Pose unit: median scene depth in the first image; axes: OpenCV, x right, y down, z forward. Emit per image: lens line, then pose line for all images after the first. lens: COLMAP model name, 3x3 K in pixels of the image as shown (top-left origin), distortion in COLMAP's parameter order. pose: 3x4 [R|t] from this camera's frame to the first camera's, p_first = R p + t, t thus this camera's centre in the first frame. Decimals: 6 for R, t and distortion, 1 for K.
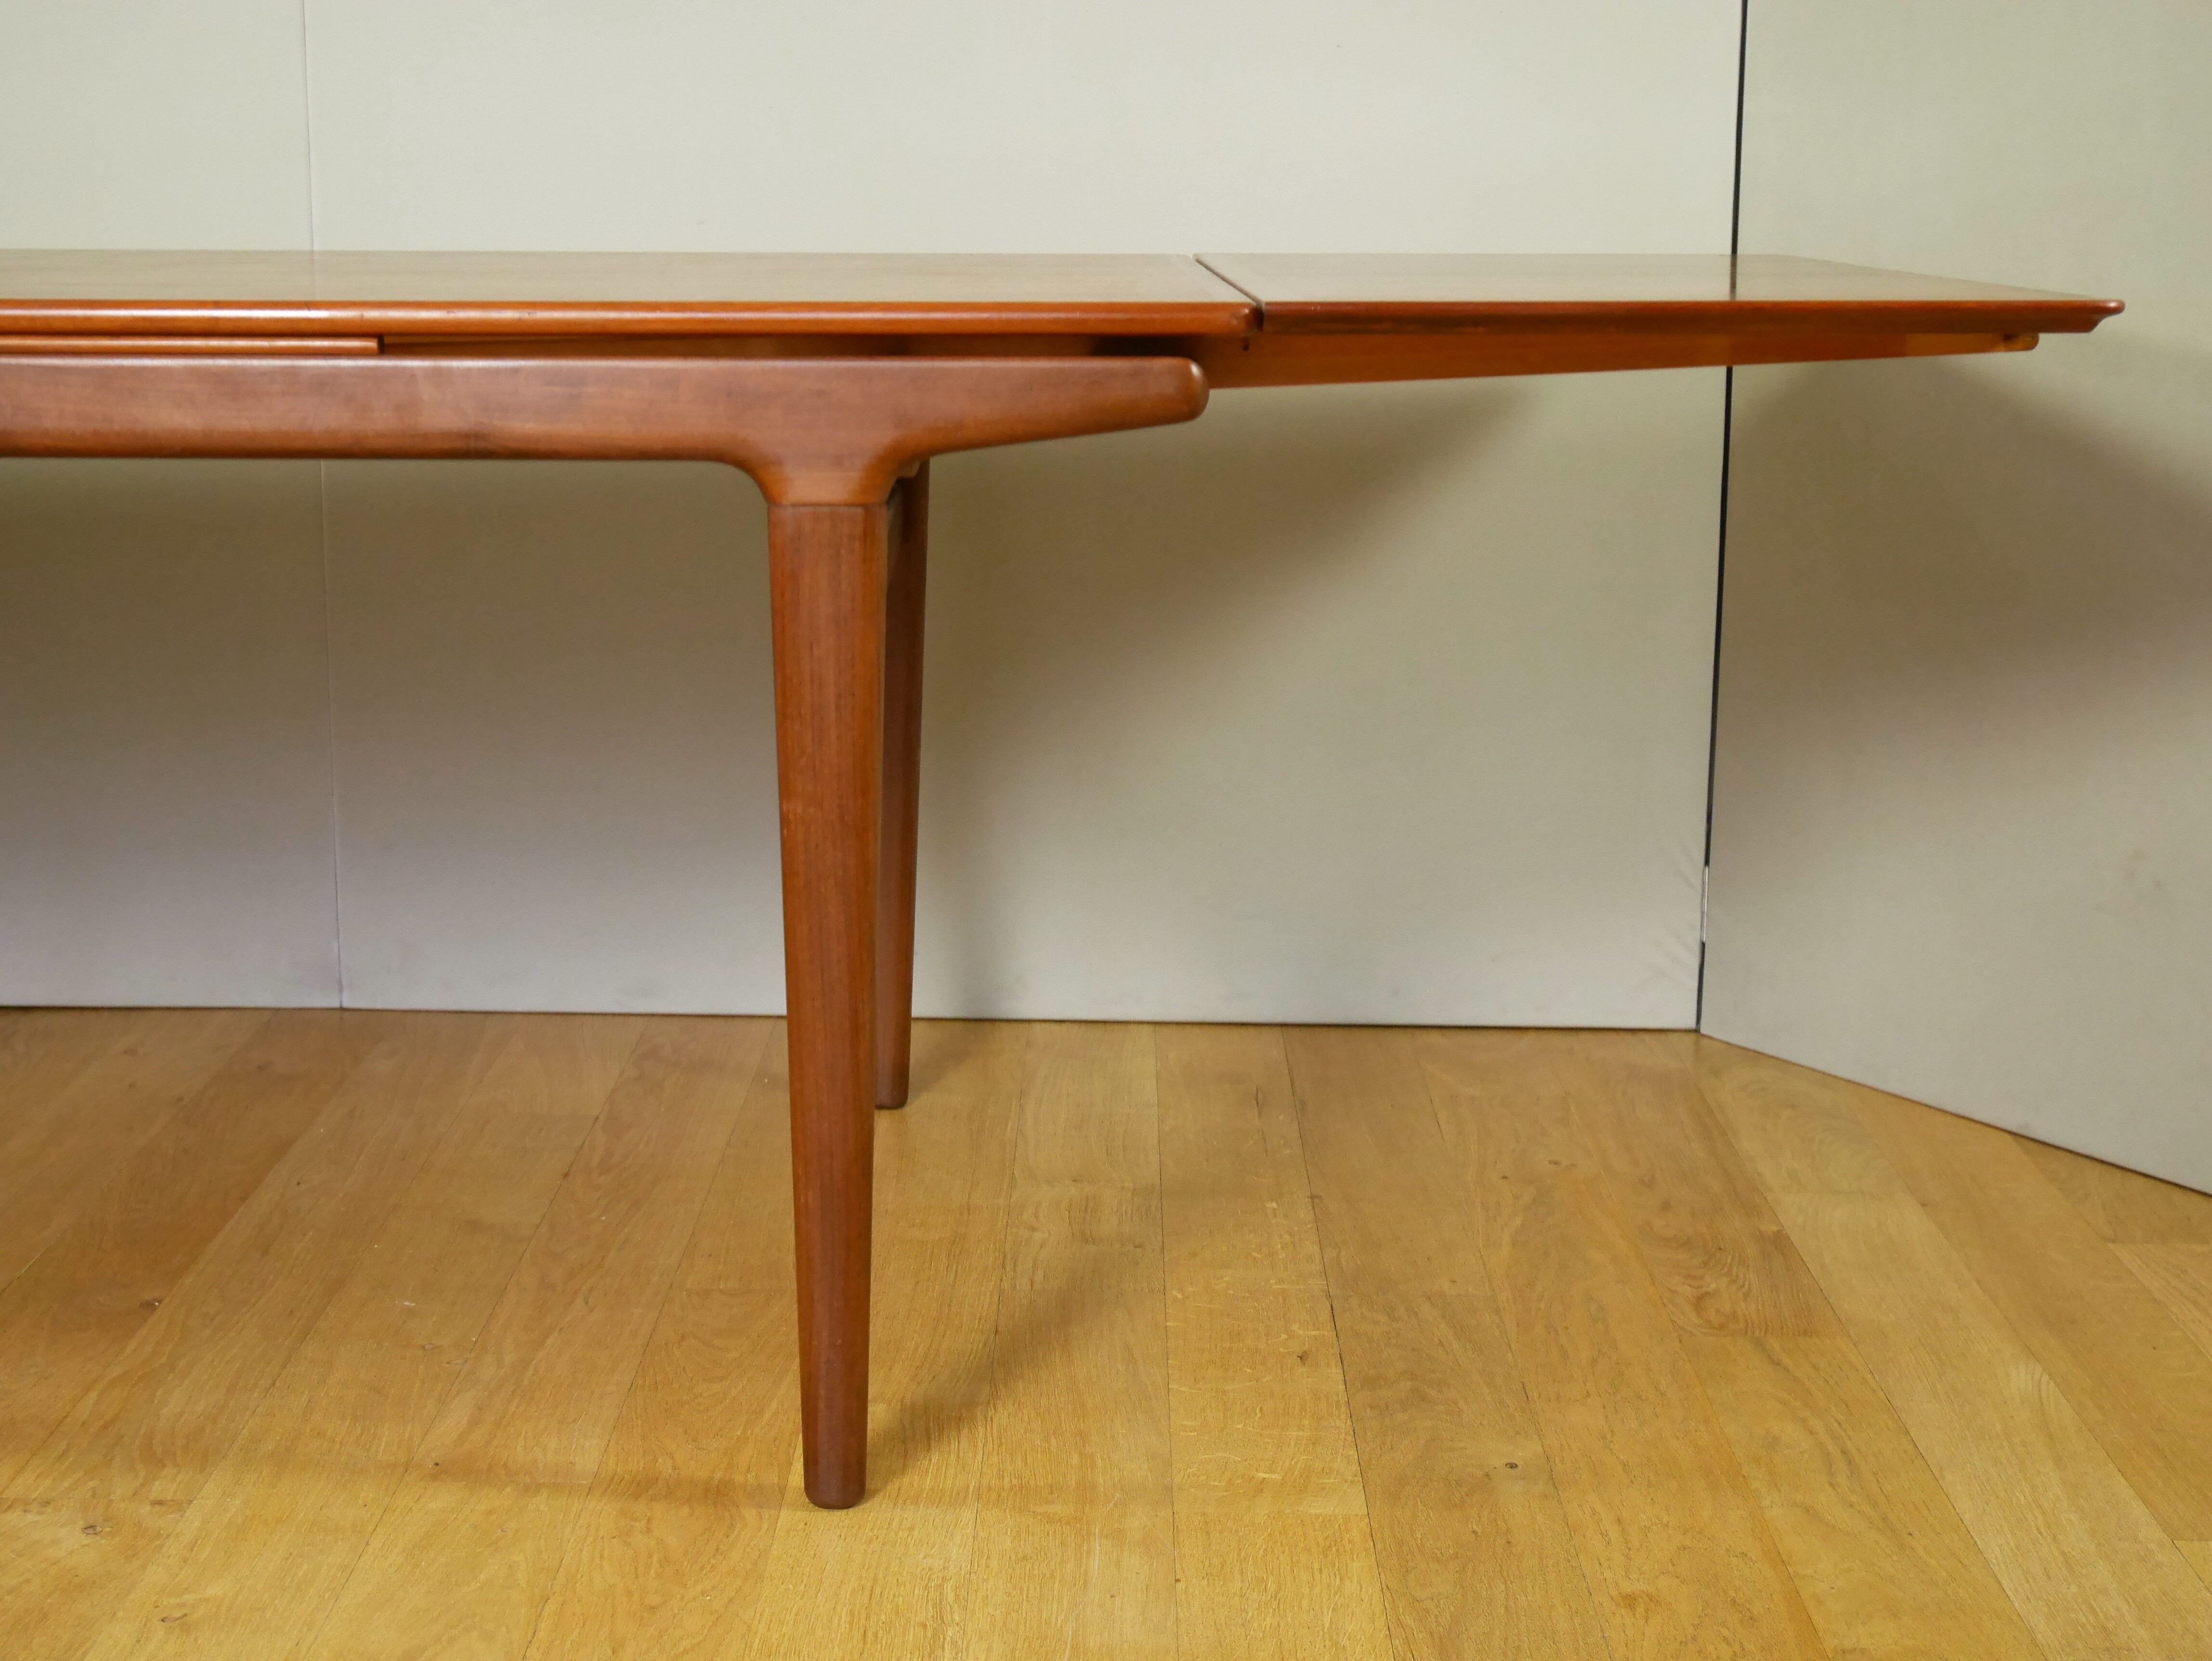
lens RADIAL K [[3333.4, 0, 1106.0], [0, 3333.4, 830.5], [0, 0, 1]] dist [-0.012501, -0.039857]
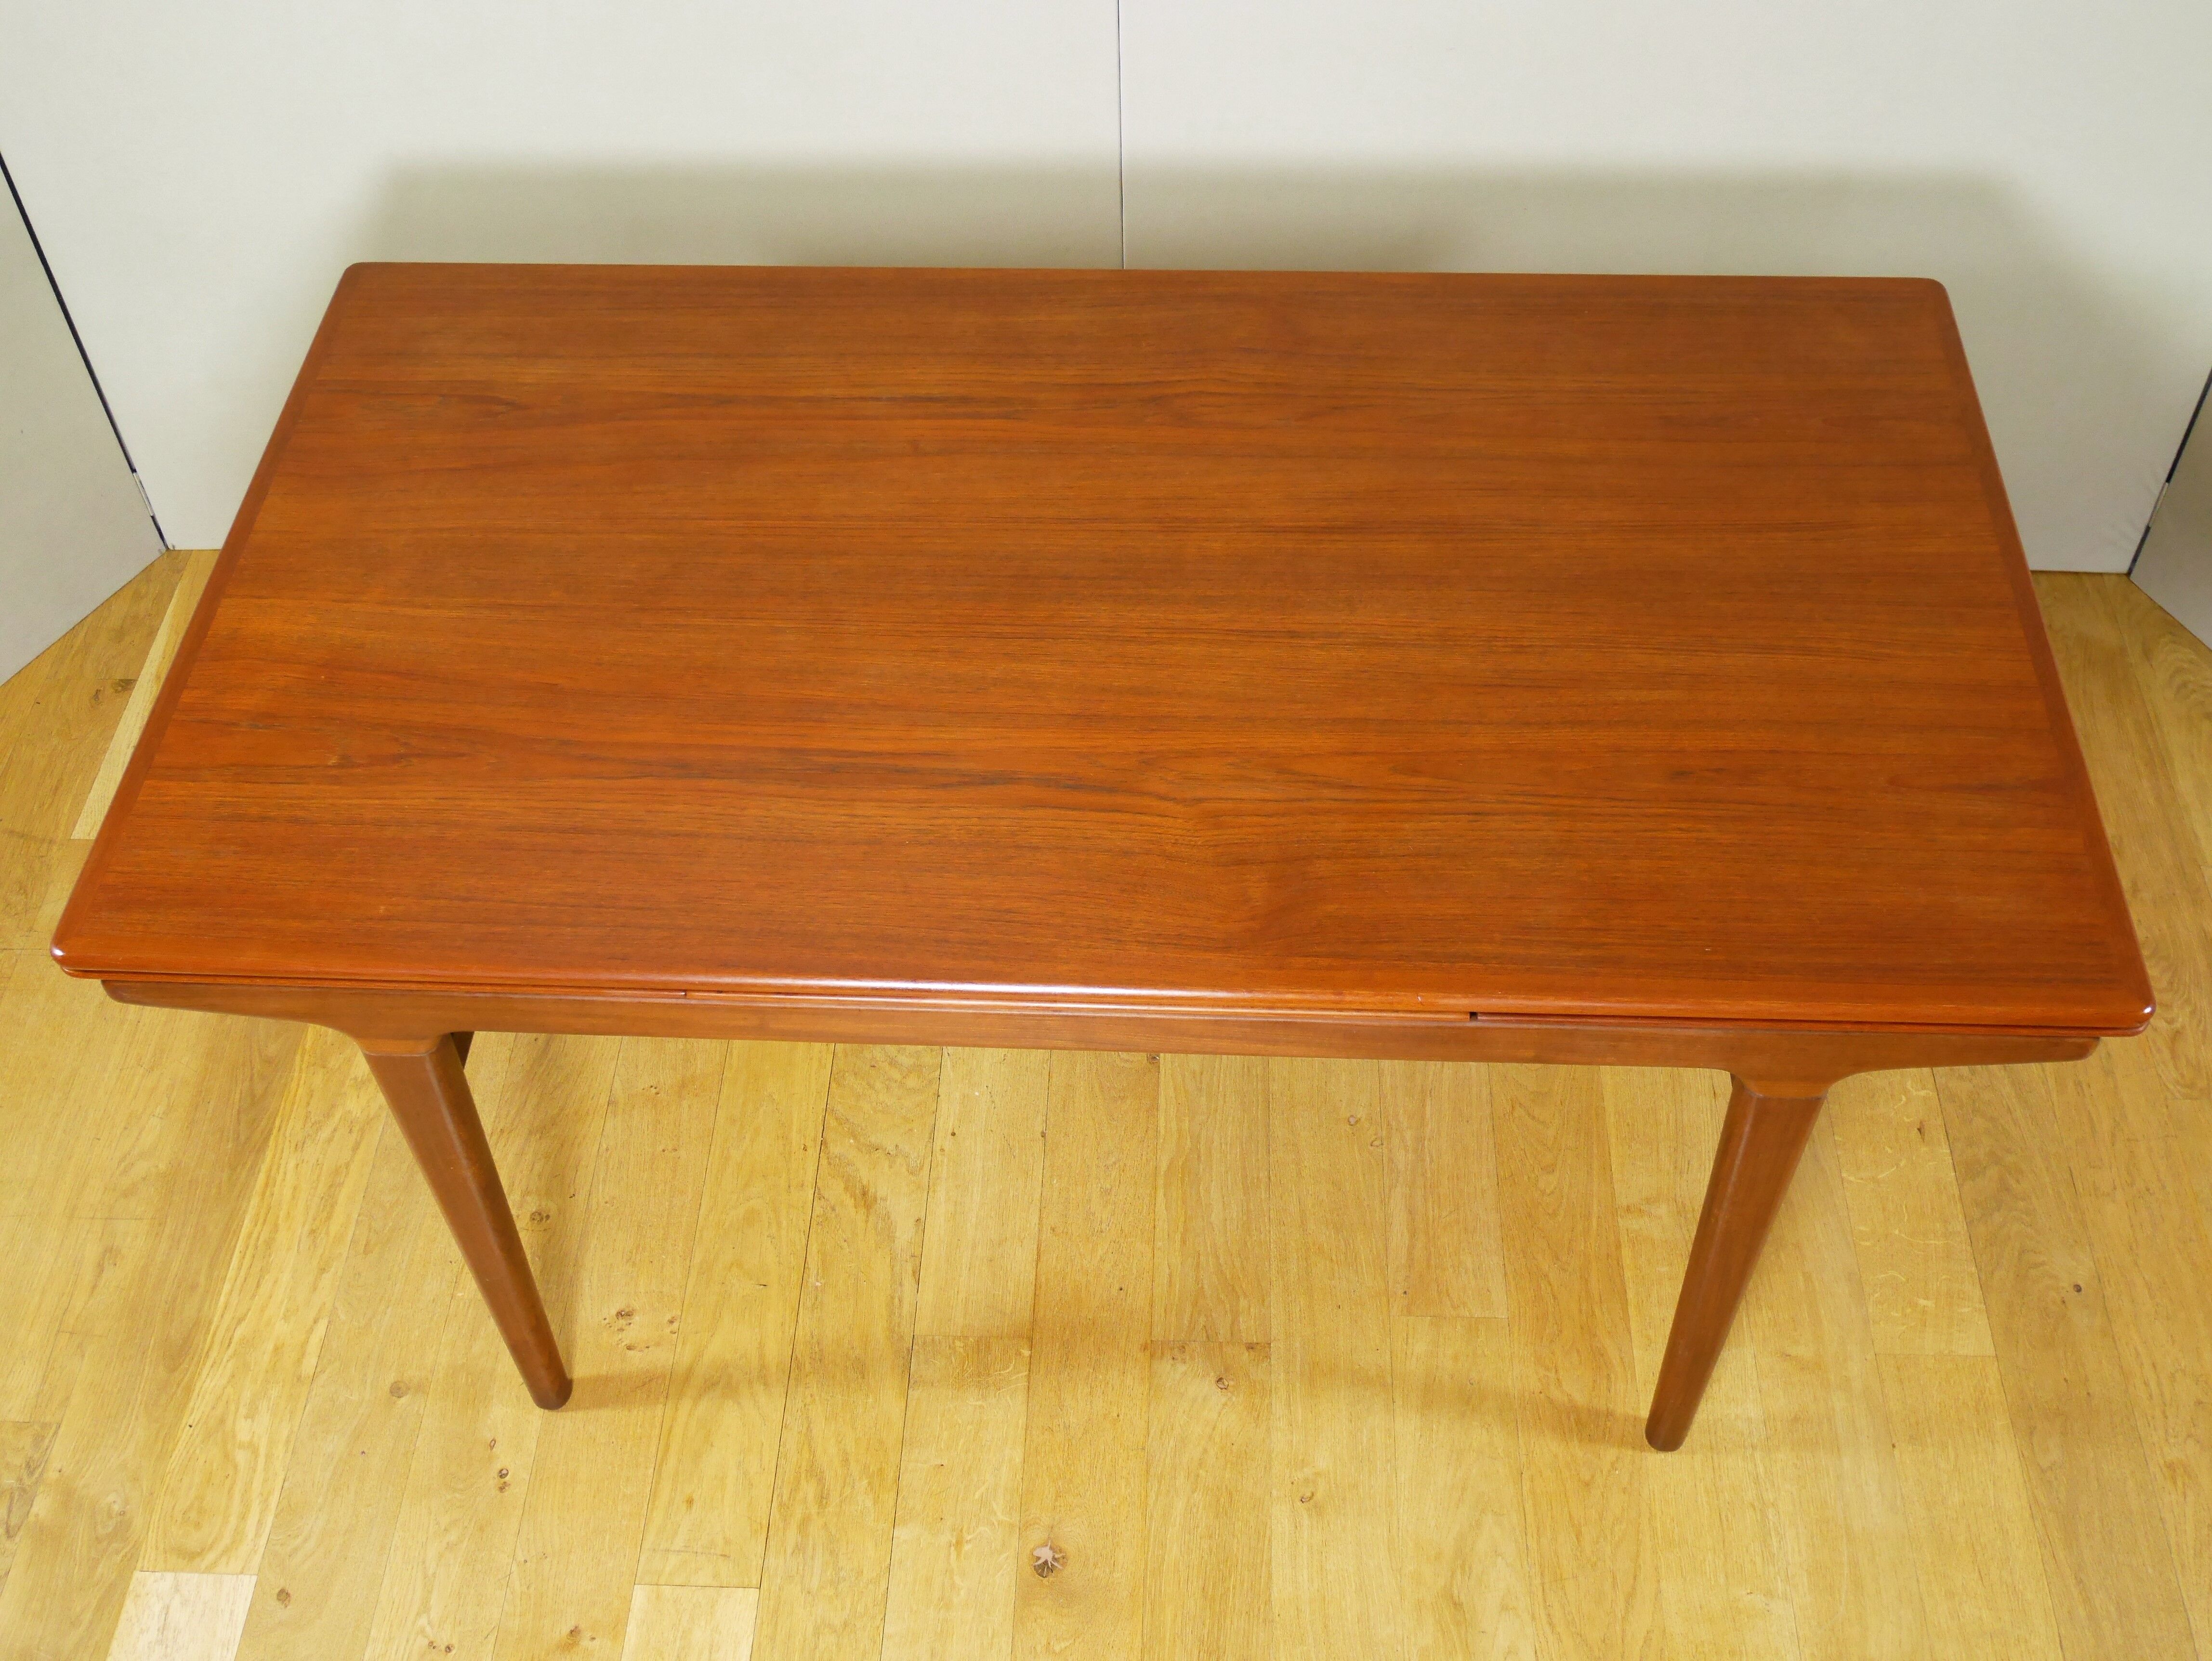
lens RADIAL K [[2416.7, 0, 1106.0], [0, 2416.7, 830.5], [0, 0, 1]] dist [-0.010339, -0.009734]
pose [[0.998943, 0.004081, -0.045781, -0.290546], [0.024479, 0.795806, 0.605057, -0.692673], [0.038902, -0.605538, 0.794865, 0.198098]]
